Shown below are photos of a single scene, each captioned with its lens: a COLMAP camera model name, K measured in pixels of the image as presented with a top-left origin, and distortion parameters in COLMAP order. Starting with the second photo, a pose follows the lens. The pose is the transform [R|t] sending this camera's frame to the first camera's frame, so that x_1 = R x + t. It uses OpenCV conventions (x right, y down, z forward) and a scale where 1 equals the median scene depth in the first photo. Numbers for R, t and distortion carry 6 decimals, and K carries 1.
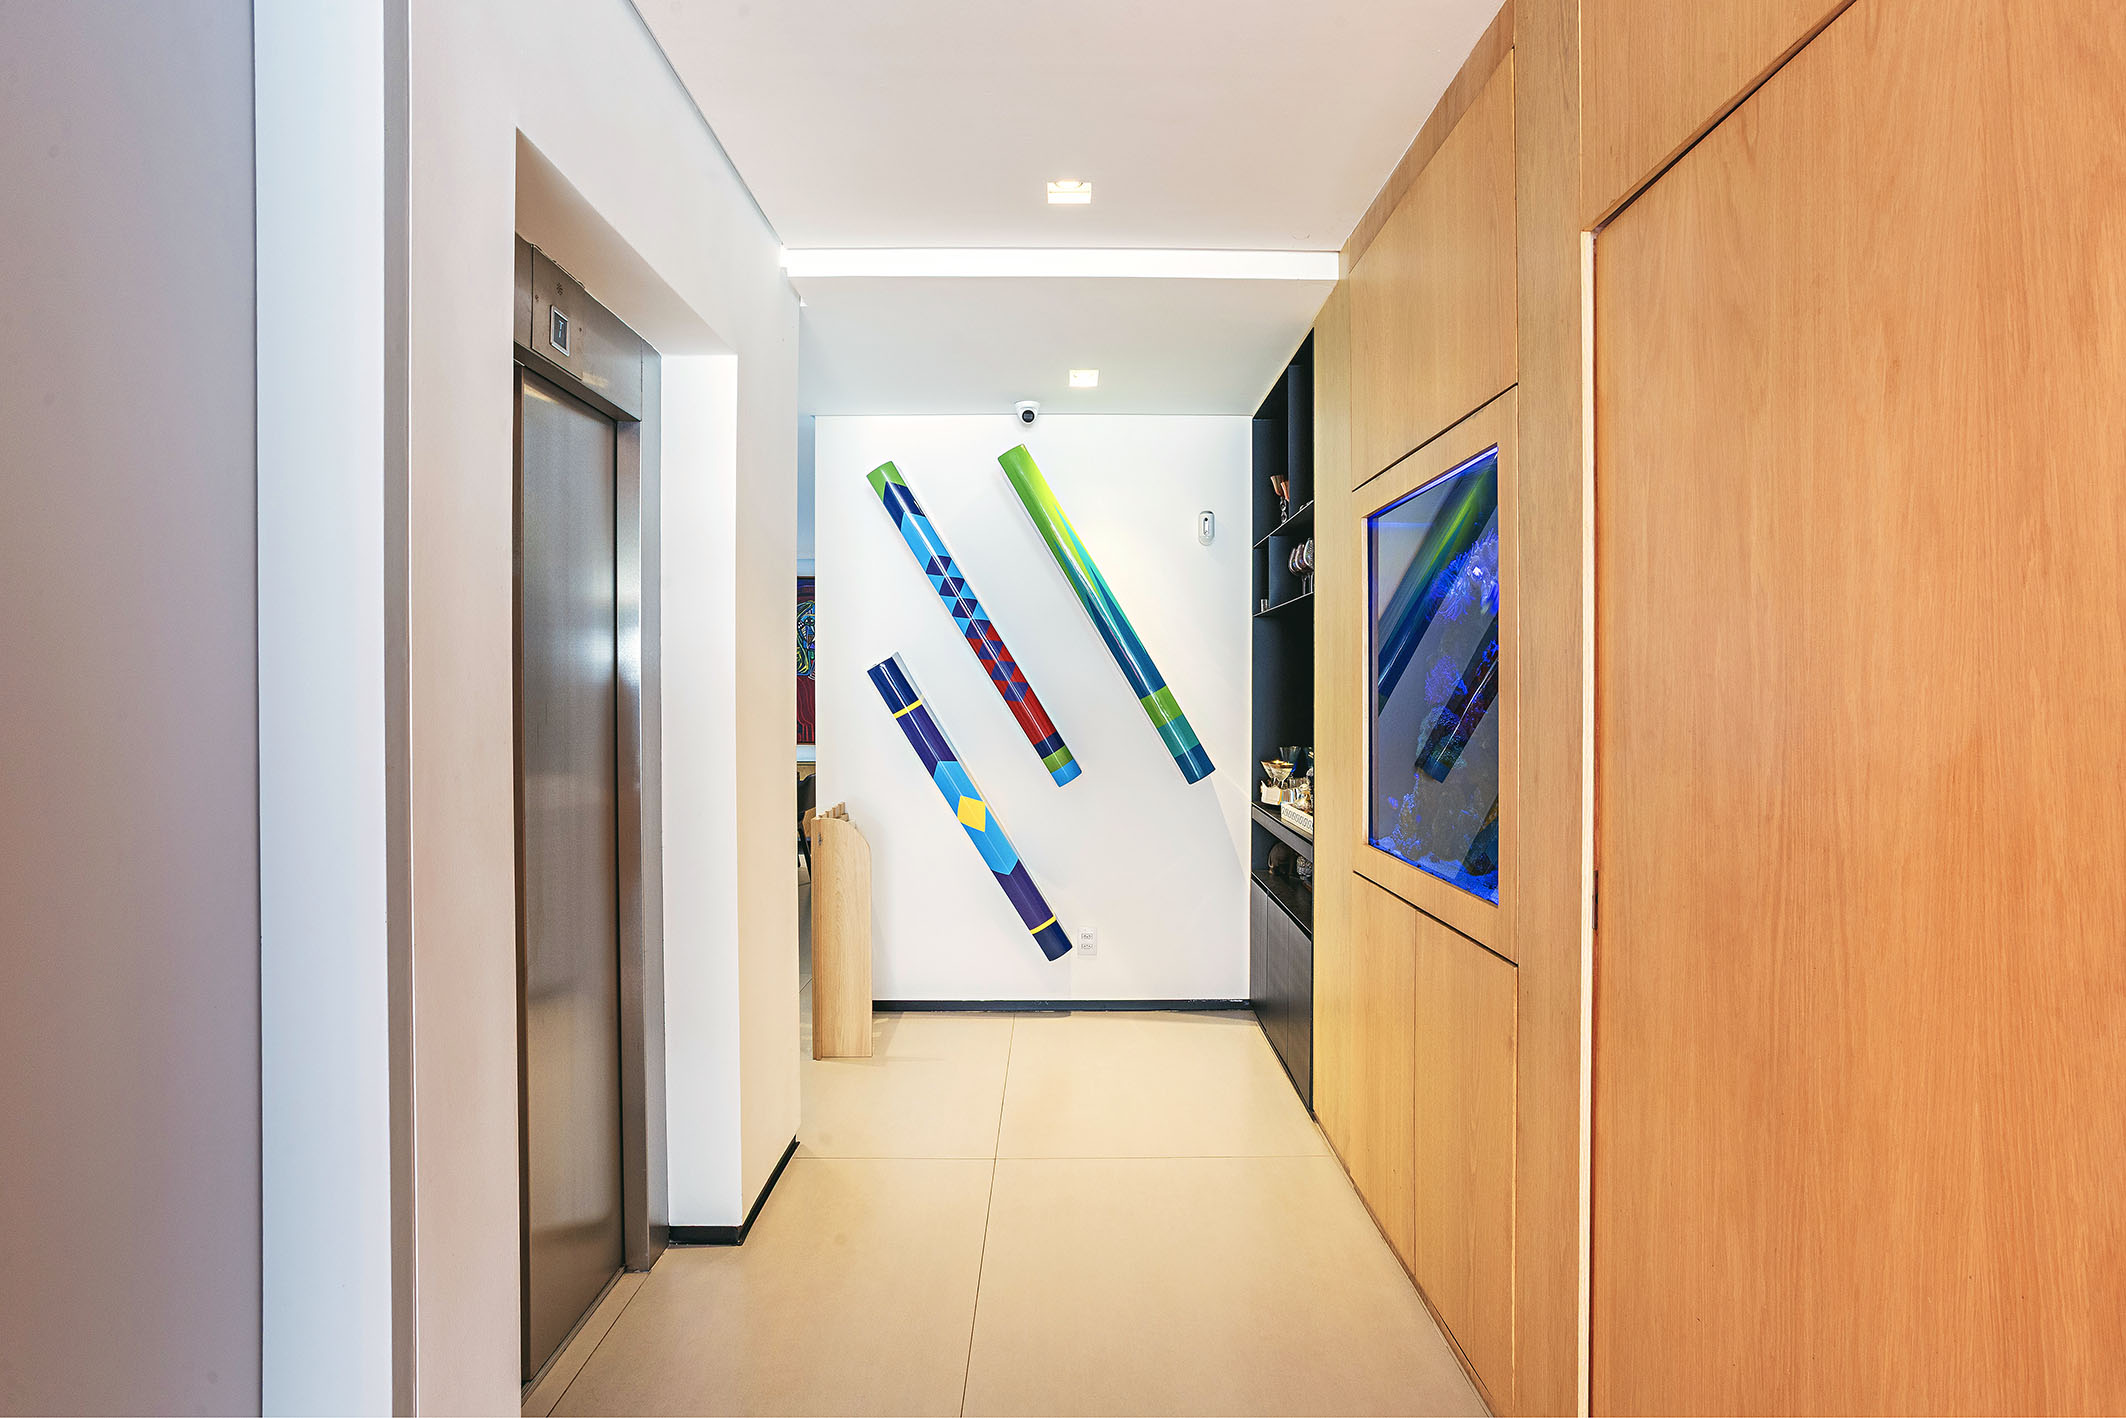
lens RADIAL K [[985.4, 0, 1053.4], [0, 985.4, 692.2], [0, 0, 1]] dist [-0.055052, 0.030758]
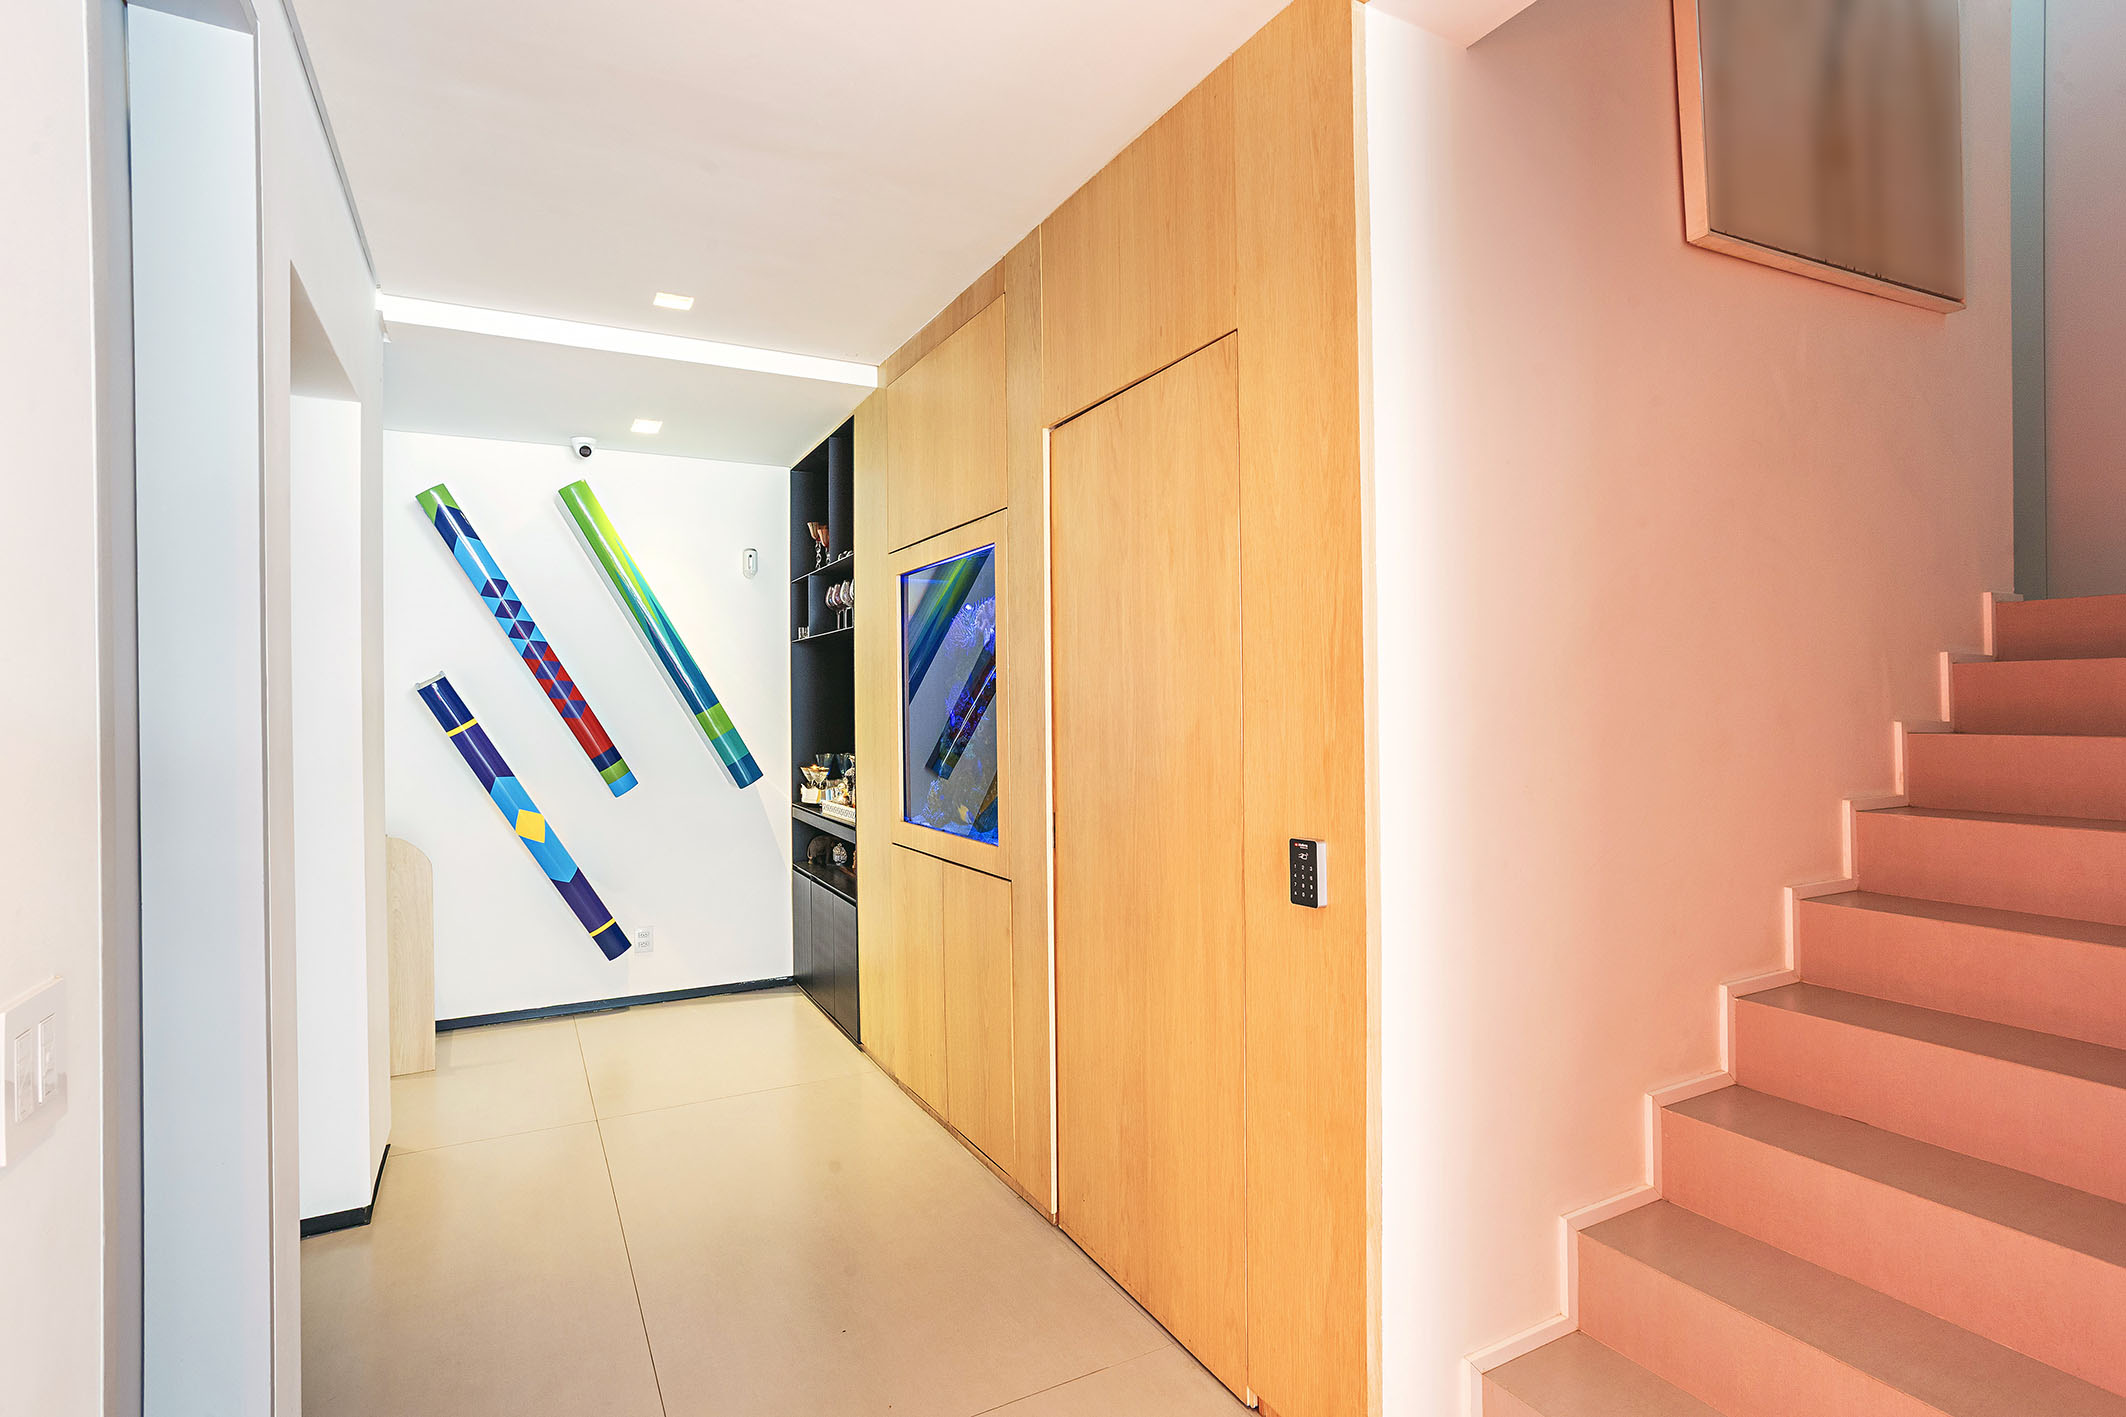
lens RADIAL K [[1054.1, 0, 1075.8], [0, 1054.1, 700.3], [0, 0, 1]] dist [-0.062669, 0.038842]
pose [[0.867172, -0.008678, 0.497933, -0.133299], [0.011763, 0.999926, -0.003060, -0.000798], [-0.497870, 0.008511, 0.867210, -0.255746]]
